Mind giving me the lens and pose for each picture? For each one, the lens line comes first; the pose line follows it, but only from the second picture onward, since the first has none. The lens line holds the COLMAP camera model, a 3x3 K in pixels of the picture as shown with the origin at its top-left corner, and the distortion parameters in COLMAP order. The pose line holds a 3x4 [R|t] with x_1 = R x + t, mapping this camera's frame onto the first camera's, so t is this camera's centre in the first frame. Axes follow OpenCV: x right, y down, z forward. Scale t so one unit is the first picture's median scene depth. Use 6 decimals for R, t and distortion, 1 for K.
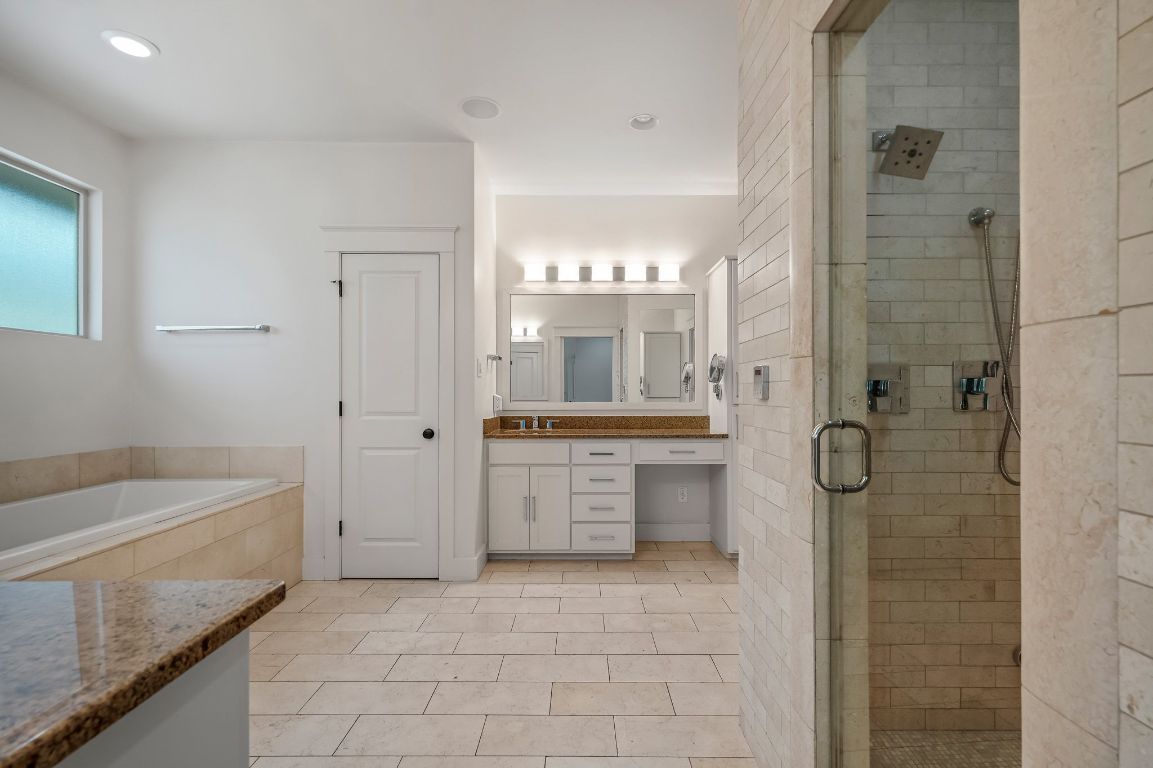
lens RADIAL K [[533.0, 0, 583.9], [0, 533.0, 391.0], [0, 0, 1]] dist [-0.003410, -0.001566]
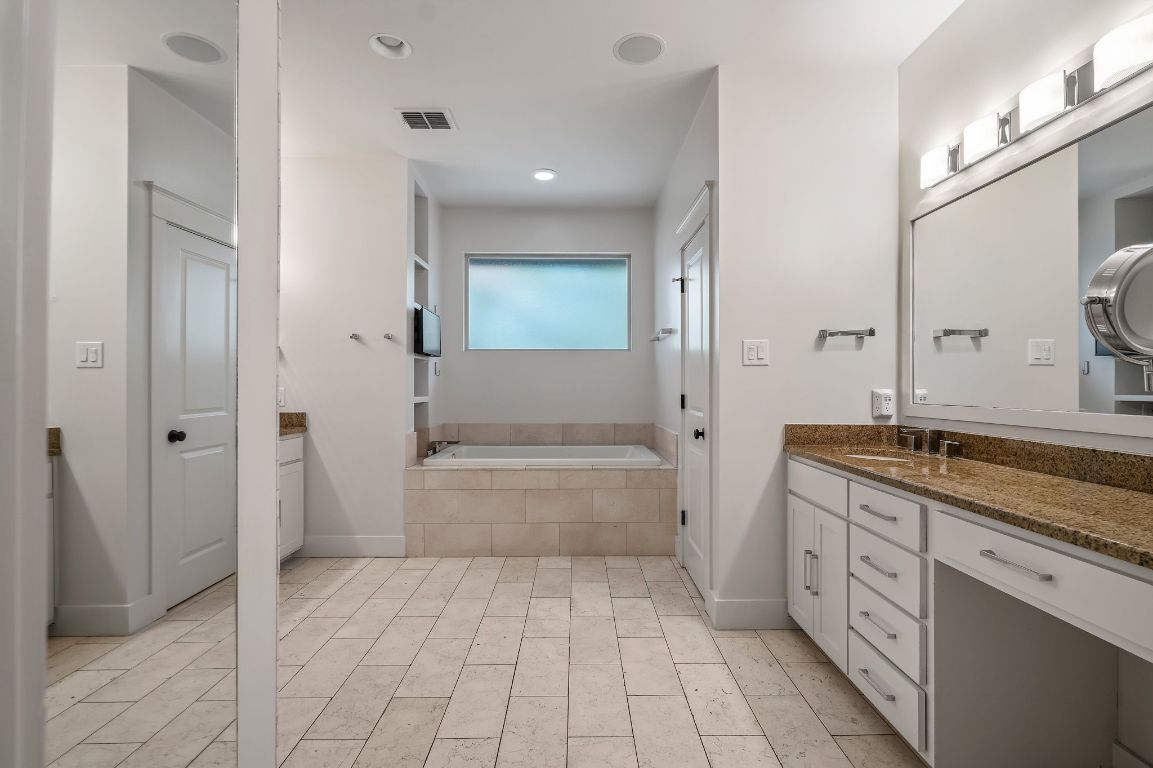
lens RADIAL K [[533.0, 0, 582.6], [0, 533.0, 383.5], [0, 0, 1]] dist [-0.003410, -0.001566]
pose [[-0.002992, -0.000317, -0.999995, 0.596002], [0.009440, 0.999955, -0.000346, -0.003664], [0.999951, -0.009441, -0.002989, 0.839499]]
